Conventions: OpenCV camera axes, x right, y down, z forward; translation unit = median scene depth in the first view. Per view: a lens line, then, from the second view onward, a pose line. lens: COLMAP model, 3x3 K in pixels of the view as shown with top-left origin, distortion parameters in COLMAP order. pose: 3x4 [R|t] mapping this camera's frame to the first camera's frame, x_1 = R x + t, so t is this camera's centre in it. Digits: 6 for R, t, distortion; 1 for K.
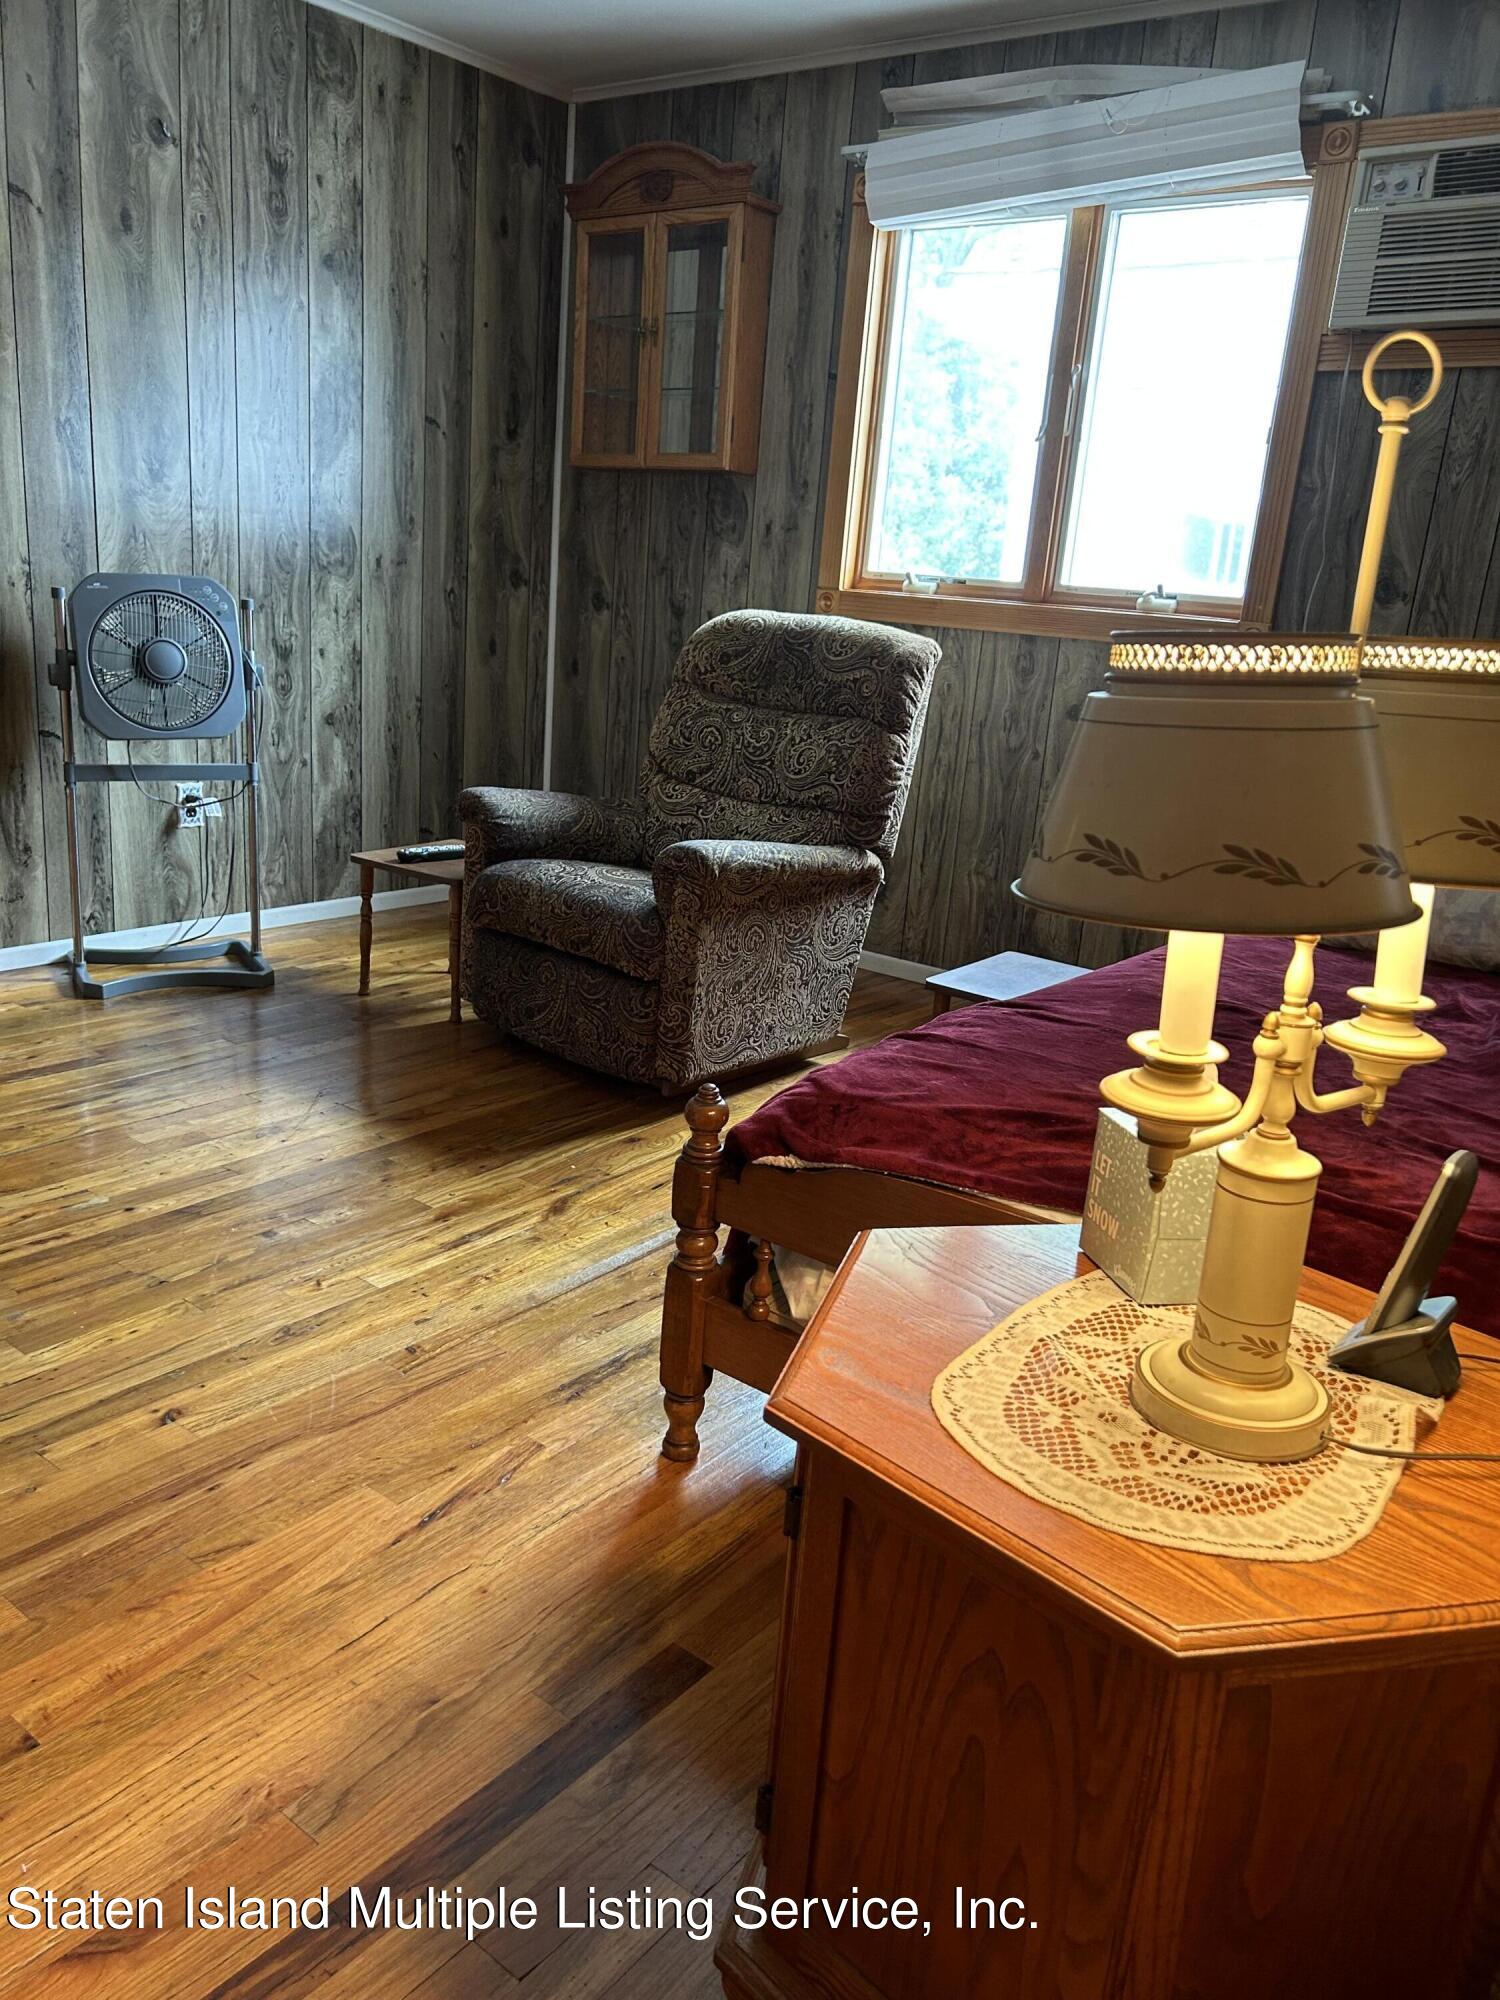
lens RADIAL K [[1499.8, 0, 743.5], [0, 1499.8, 1002.8], [0, 0, 1]] dist [0.010894, -0.023040]
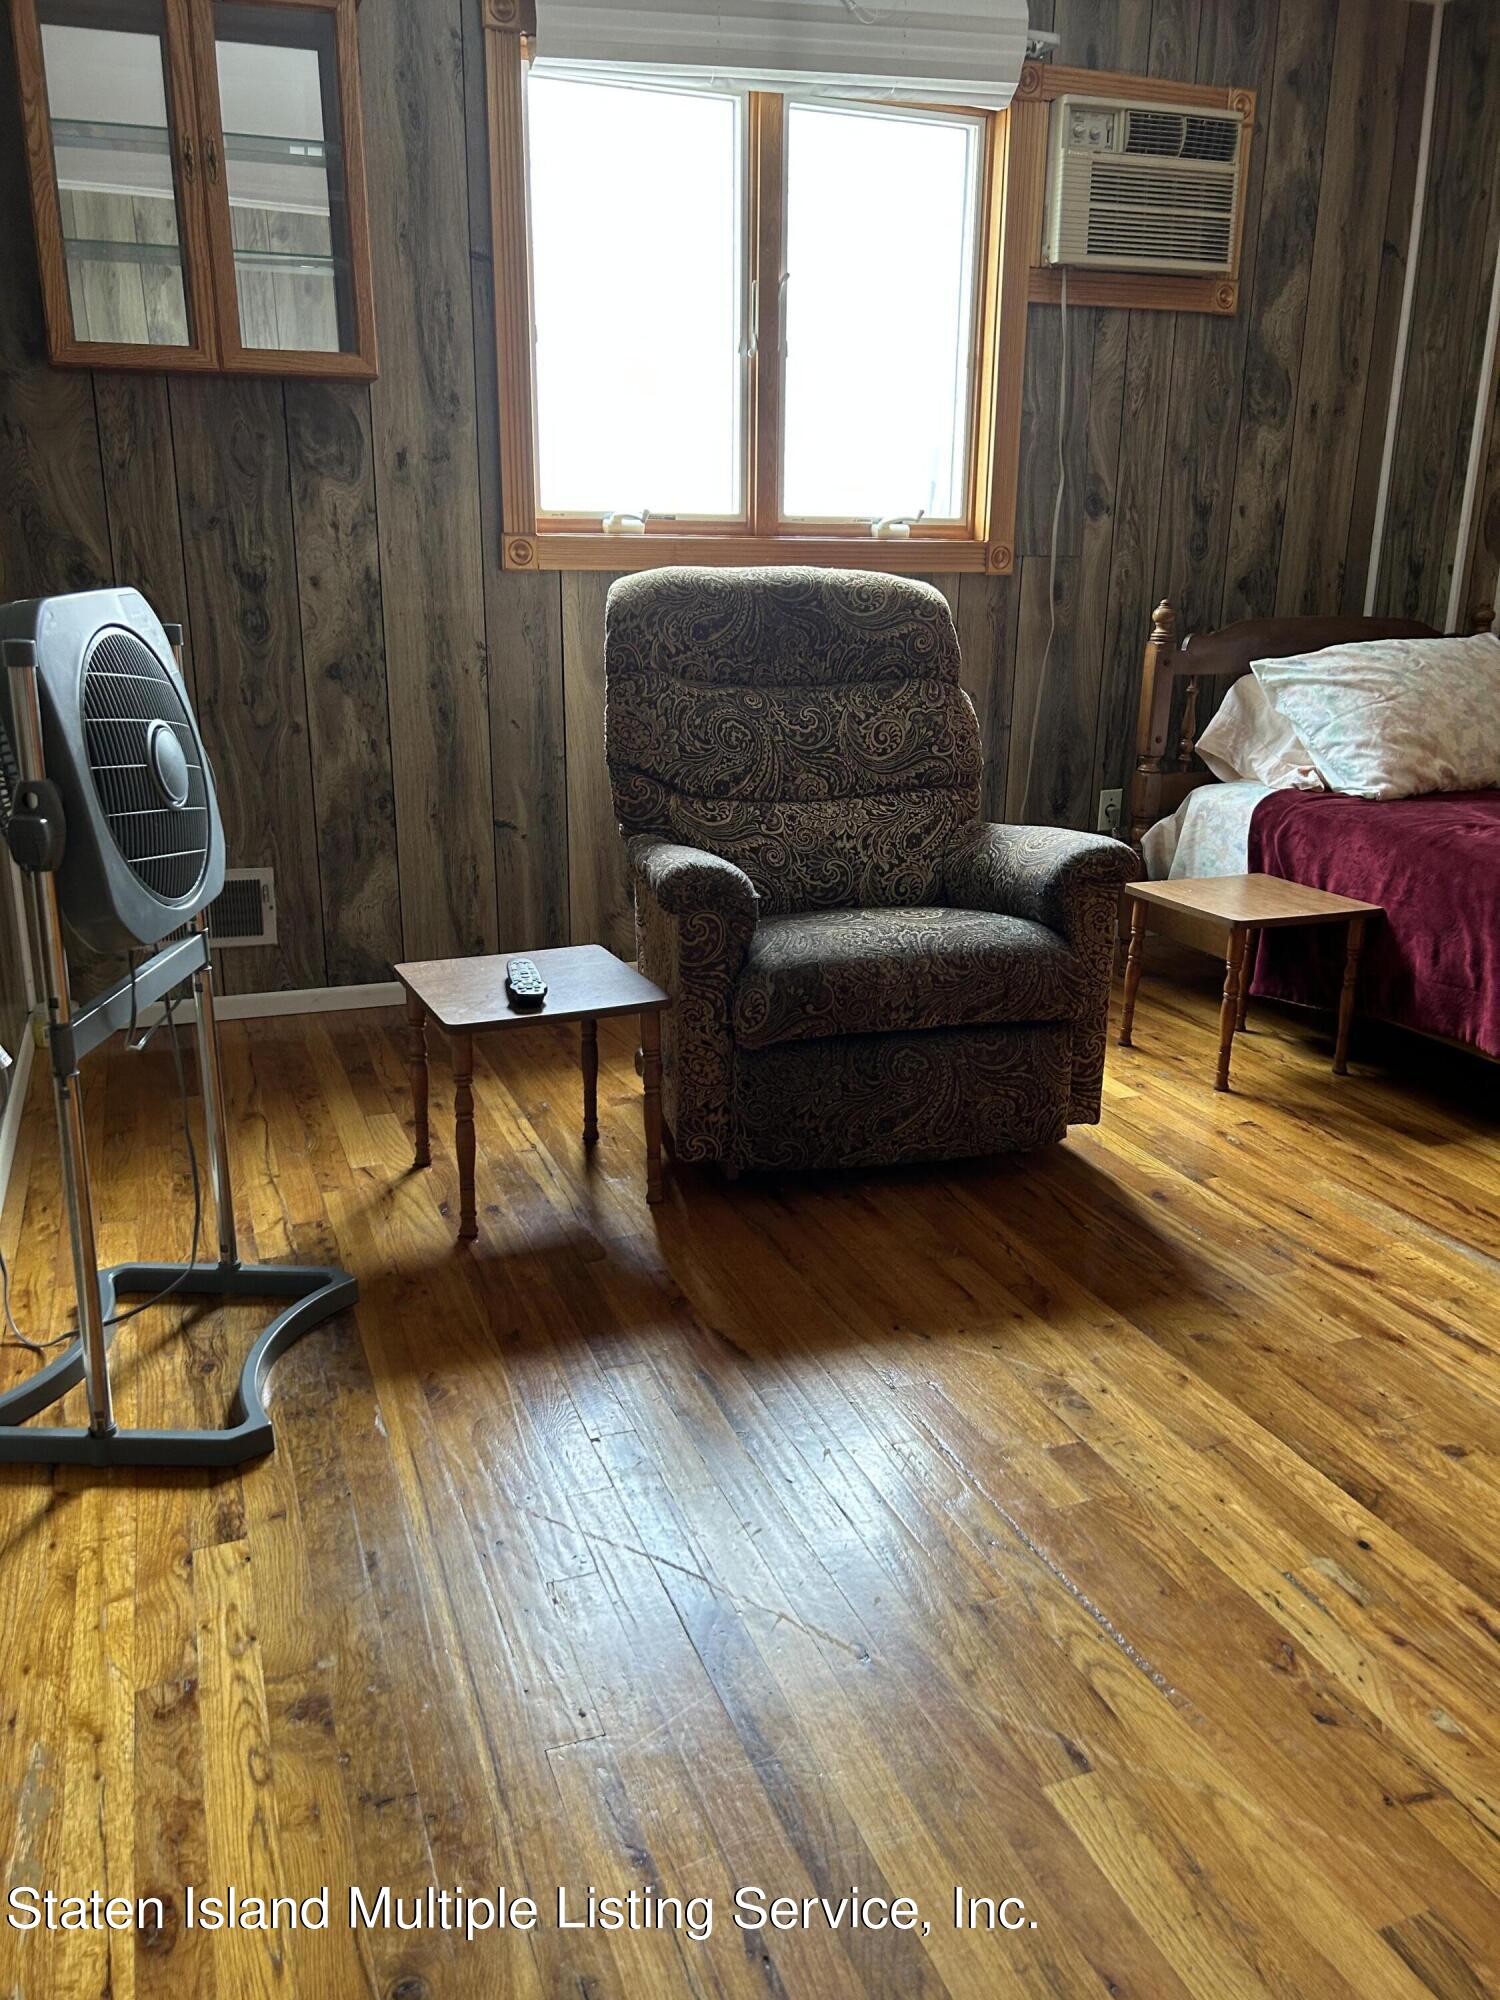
lens RADIAL K [[1499.8, 0, 746.0], [0, 1499.8, 1001.9], [0, 0, 1]] dist [0.010894, -0.023040]
pose [[0.522217, -0.308331, 0.795123, -0.728193], [0.262612, 0.945188, 0.194045, -0.207556], [-0.811372, 0.107475, 0.574565, 0.597790]]
